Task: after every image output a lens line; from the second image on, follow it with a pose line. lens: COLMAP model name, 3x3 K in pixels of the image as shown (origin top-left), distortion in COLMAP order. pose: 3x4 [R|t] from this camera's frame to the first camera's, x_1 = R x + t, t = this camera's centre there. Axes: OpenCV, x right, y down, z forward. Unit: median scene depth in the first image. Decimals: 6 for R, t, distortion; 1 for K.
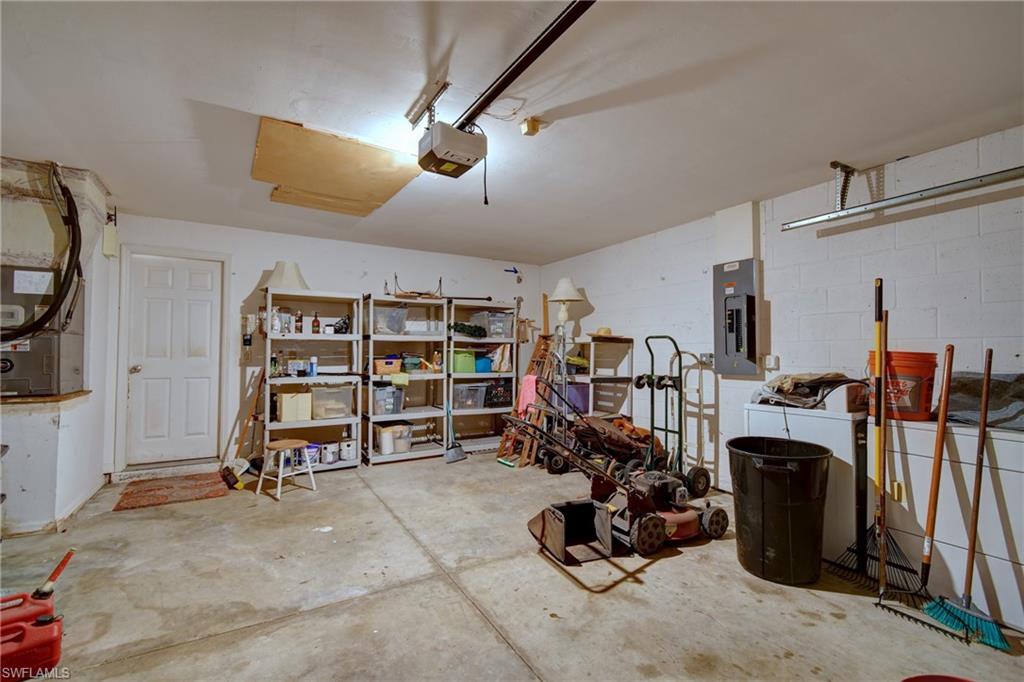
lens RADIAL K [[441.9, 0, 516.6], [0, 441.9, 346.2], [0, 0, 1]] dist [0.011014, -0.000708]
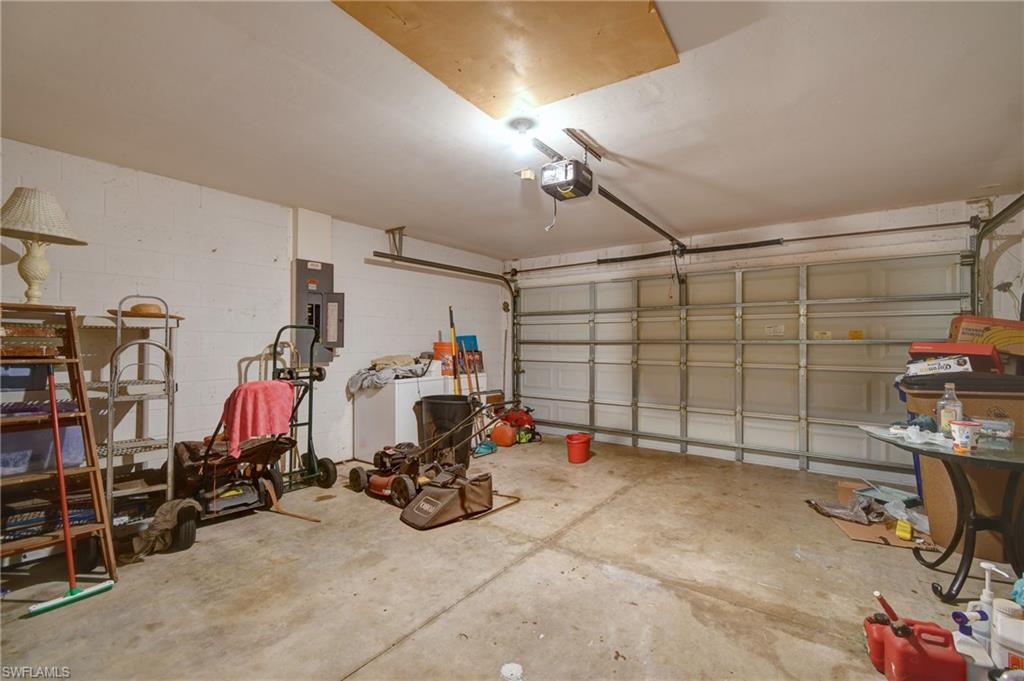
lens RADIAL K [[441.9, 0, 516.6], [0, 441.9, 338.9], [0, 0, 1]] dist [0.011014, -0.000708]
pose [[-0.383980, 0.001824, 0.923340, -1.137520], [-0.020197, 0.999742, -0.010374, 0.008834], [-0.923121, -0.022632, -0.383844, 1.470639]]
